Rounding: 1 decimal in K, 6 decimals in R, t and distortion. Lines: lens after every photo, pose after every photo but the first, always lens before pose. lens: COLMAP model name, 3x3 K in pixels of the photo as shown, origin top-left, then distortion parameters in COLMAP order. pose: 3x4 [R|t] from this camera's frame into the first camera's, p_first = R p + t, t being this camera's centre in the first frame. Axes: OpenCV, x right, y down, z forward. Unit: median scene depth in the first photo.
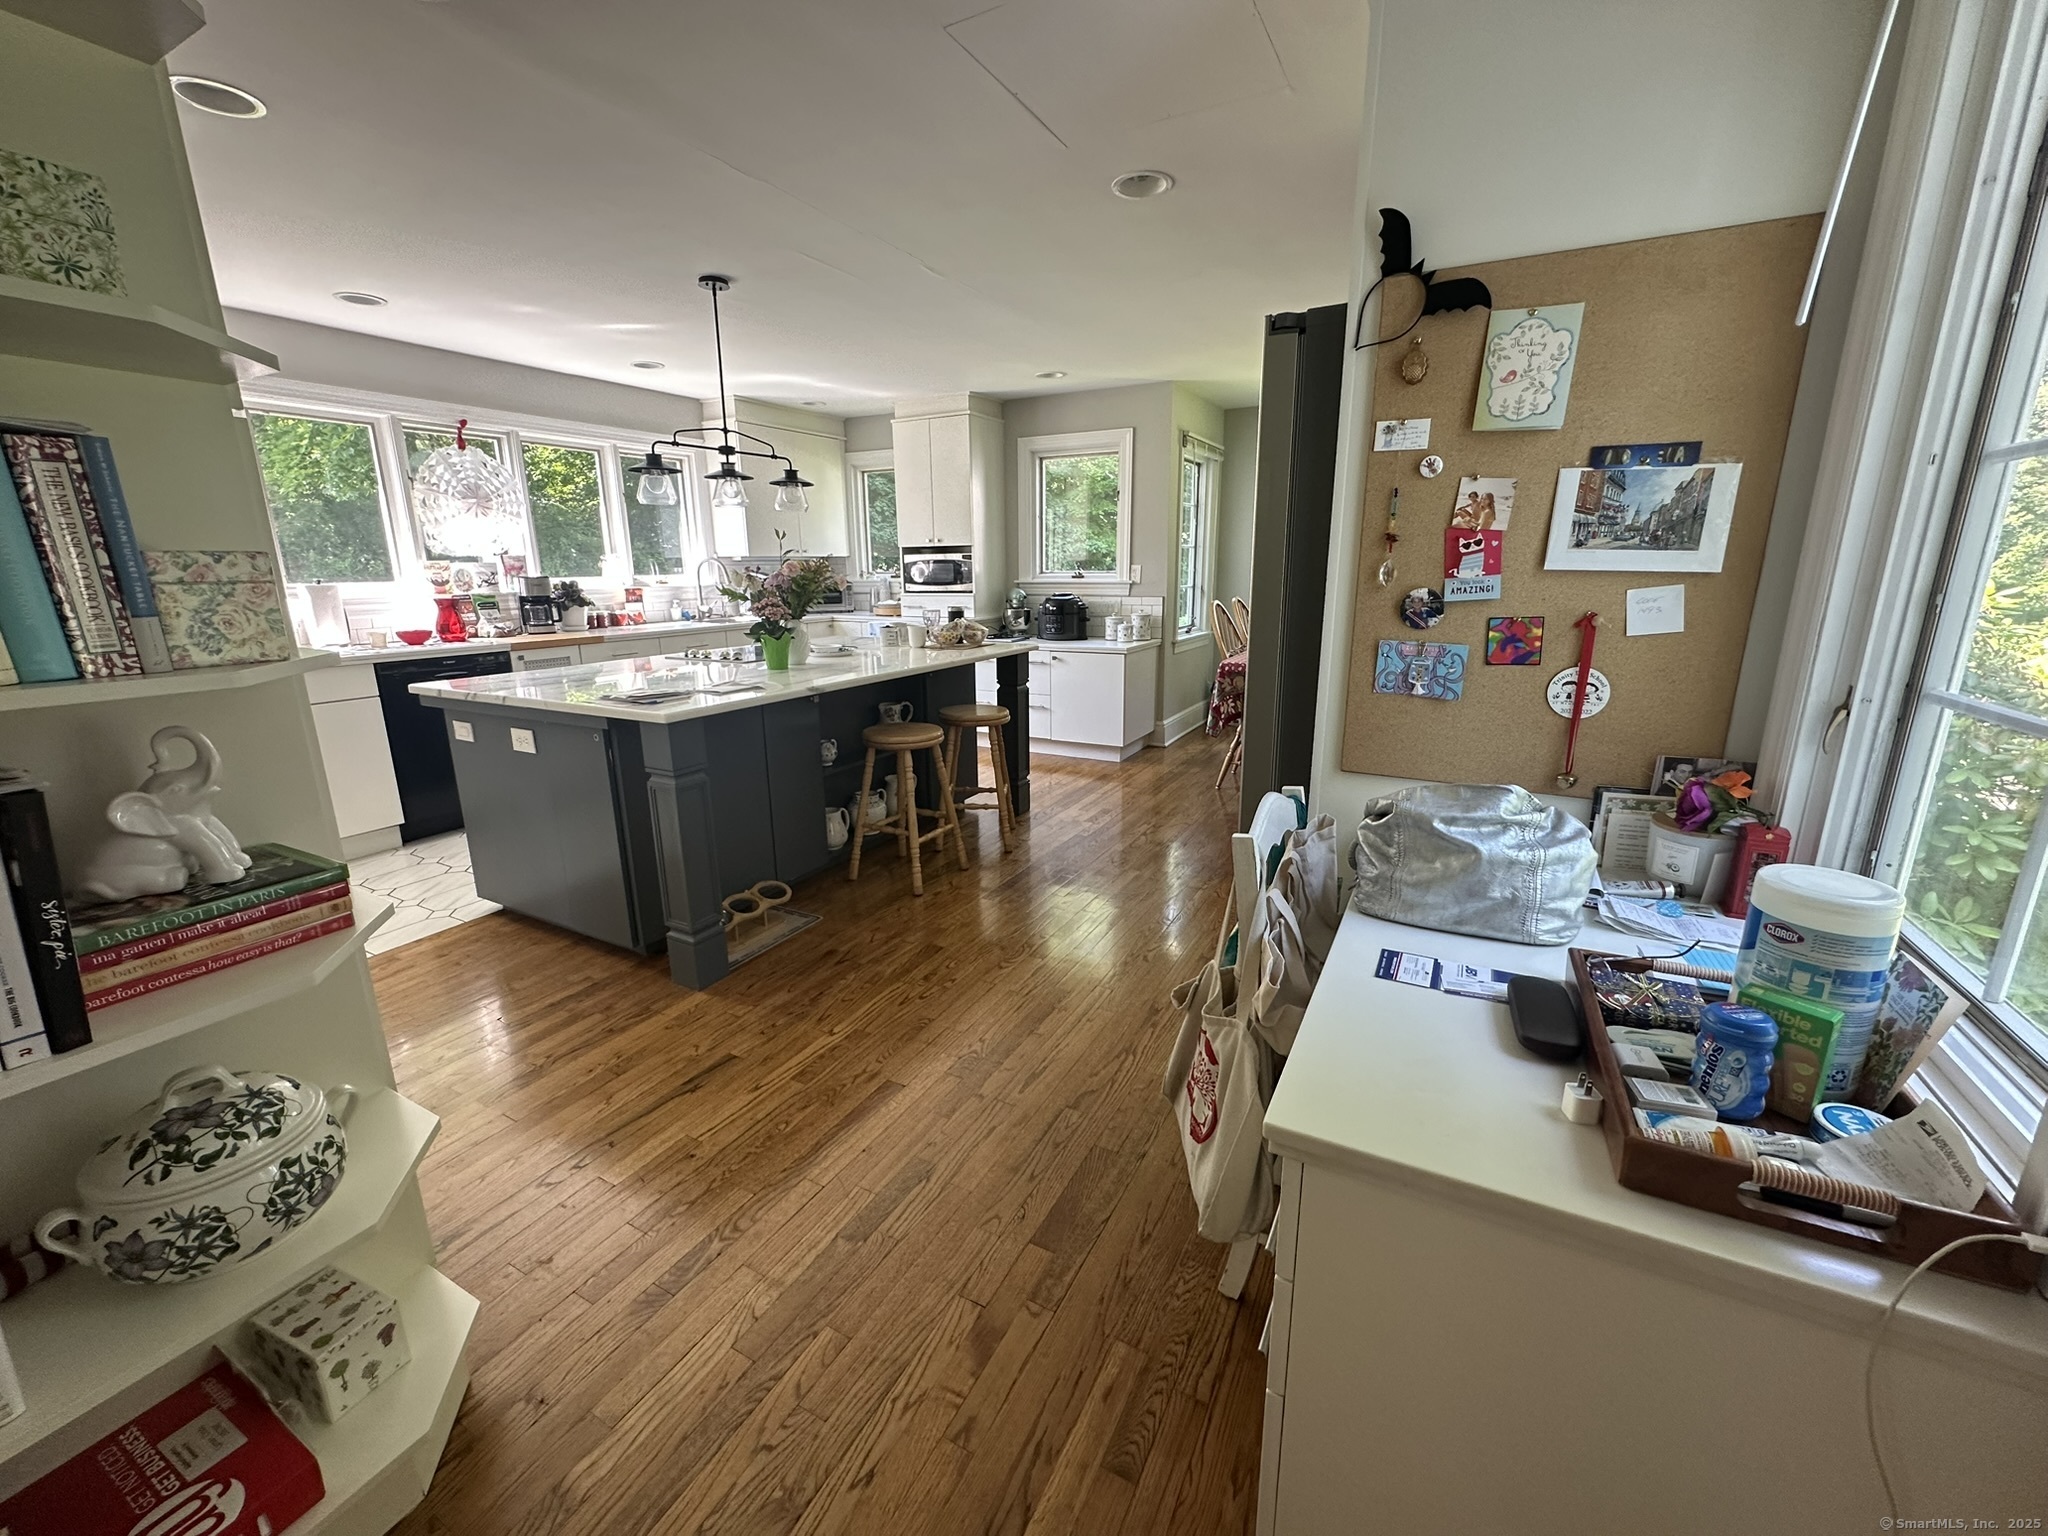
lens RADIAL K [[820.5, 0, 1022.3], [0, 820.5, 767.5], [0, 0, 1]] dist [0.001262, 0.000603]
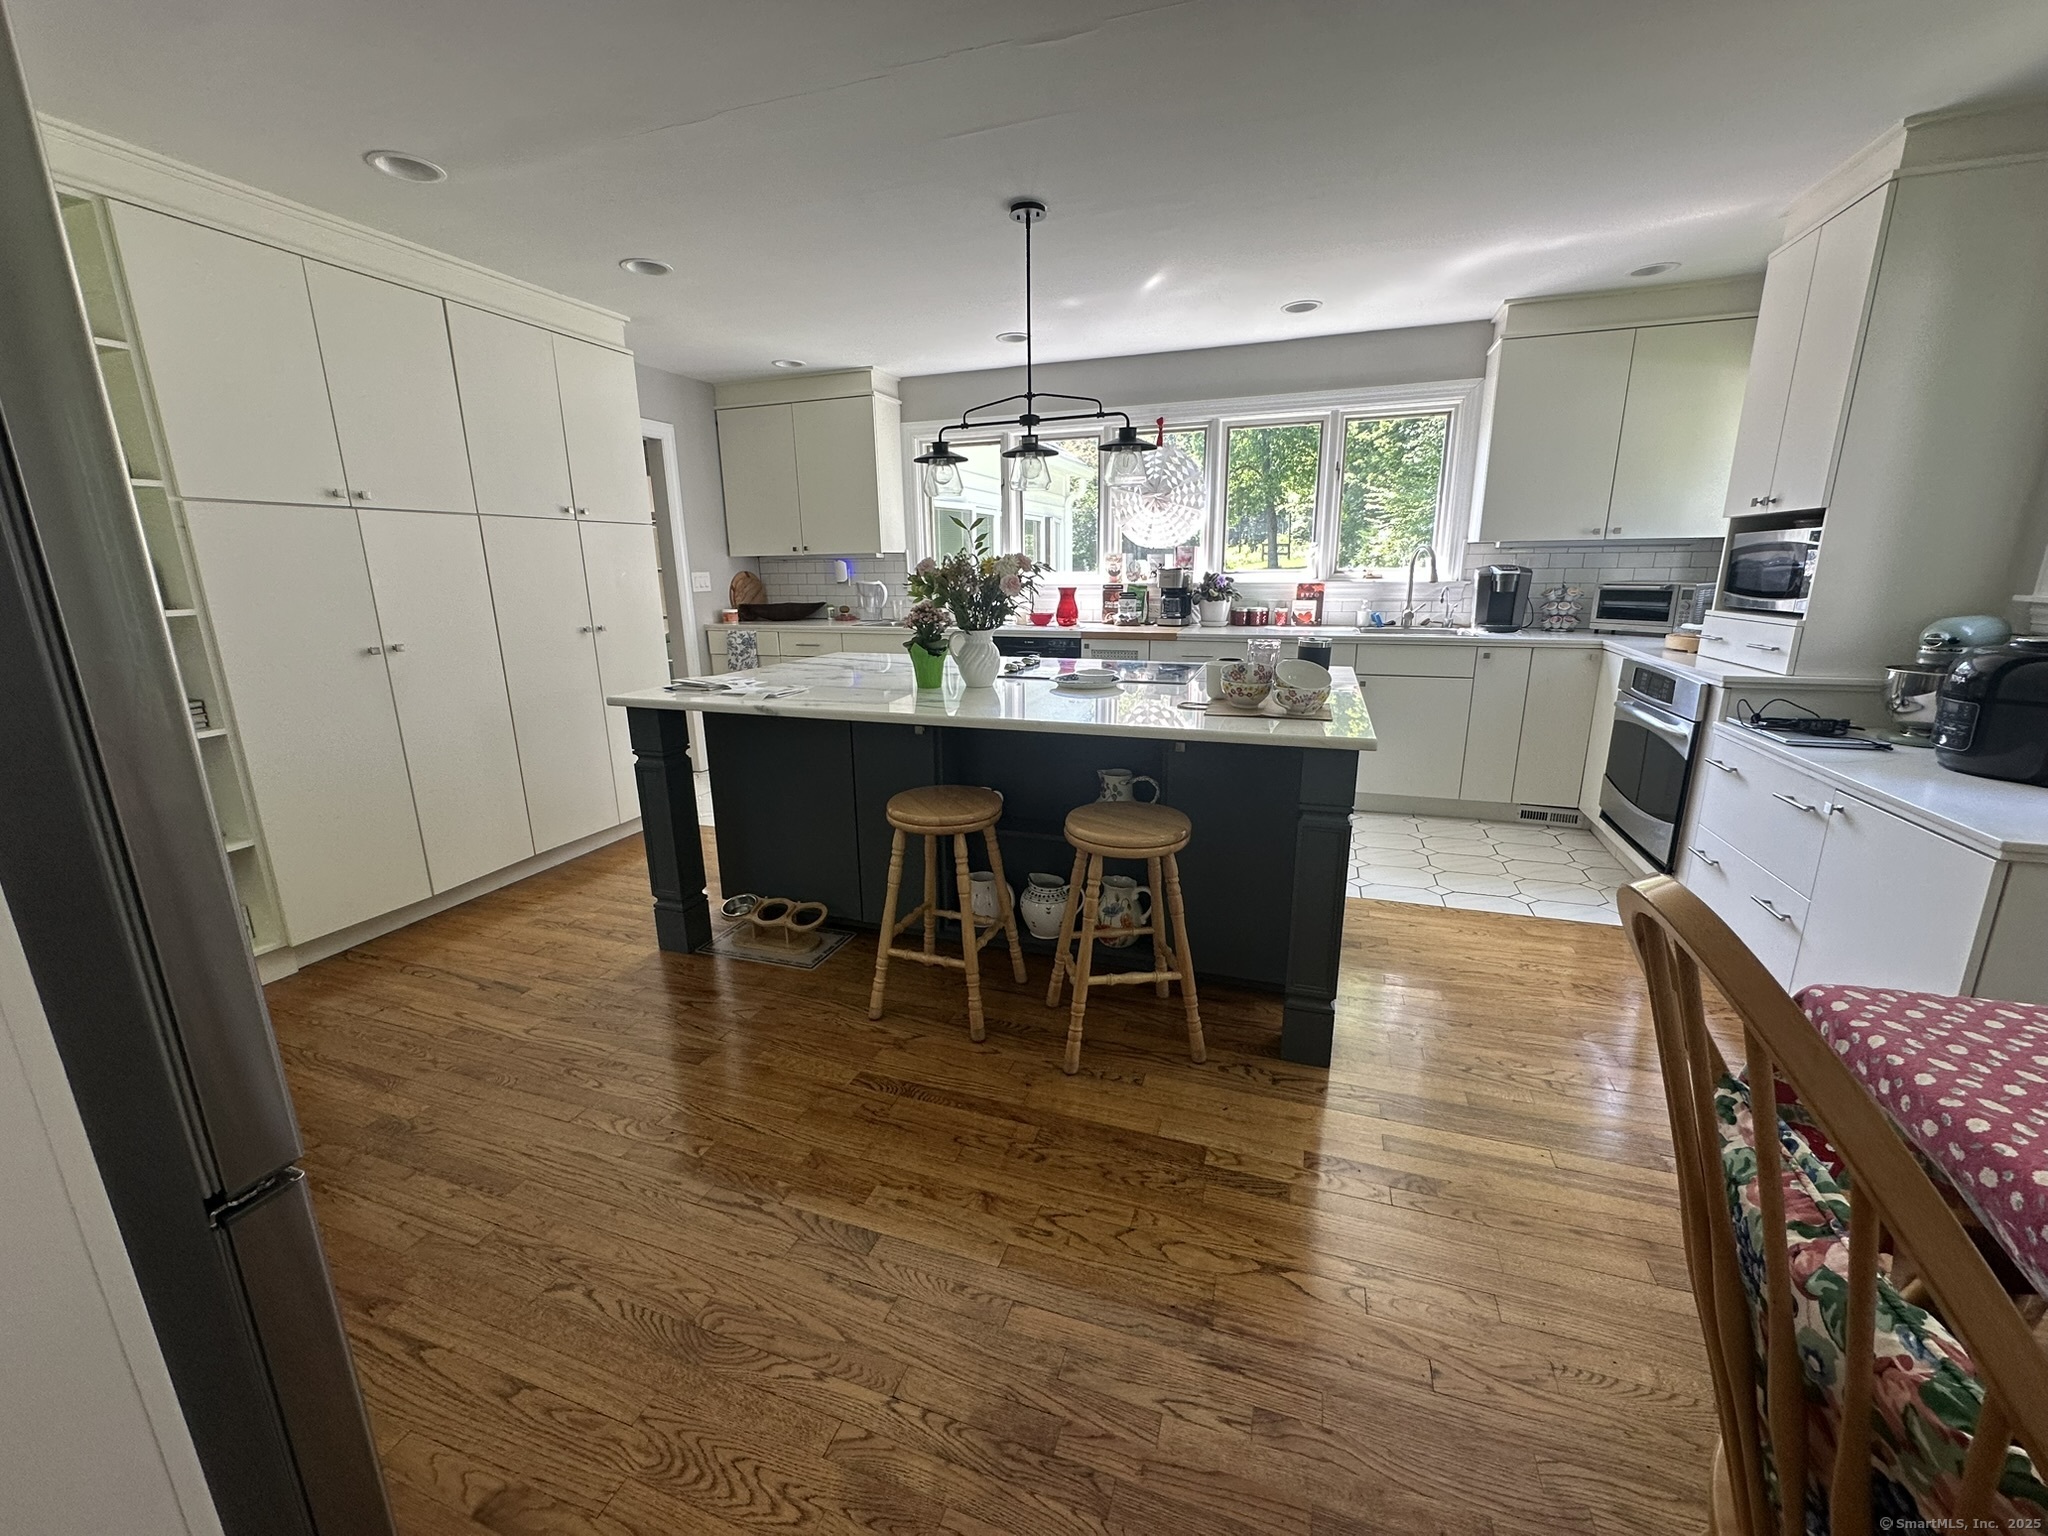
lens RADIAL K [[820.5, 0, 1025.5], [0, 820.5, 770.6], [0, 0, 1]] dist [0.001262, 0.000603]
pose [[0.173684, 0.250211, -0.952485, 0.418291], [-0.228486, 0.951032, 0.208165, -0.182726], [0.957929, 0.181475, 0.222349, 0.719217]]
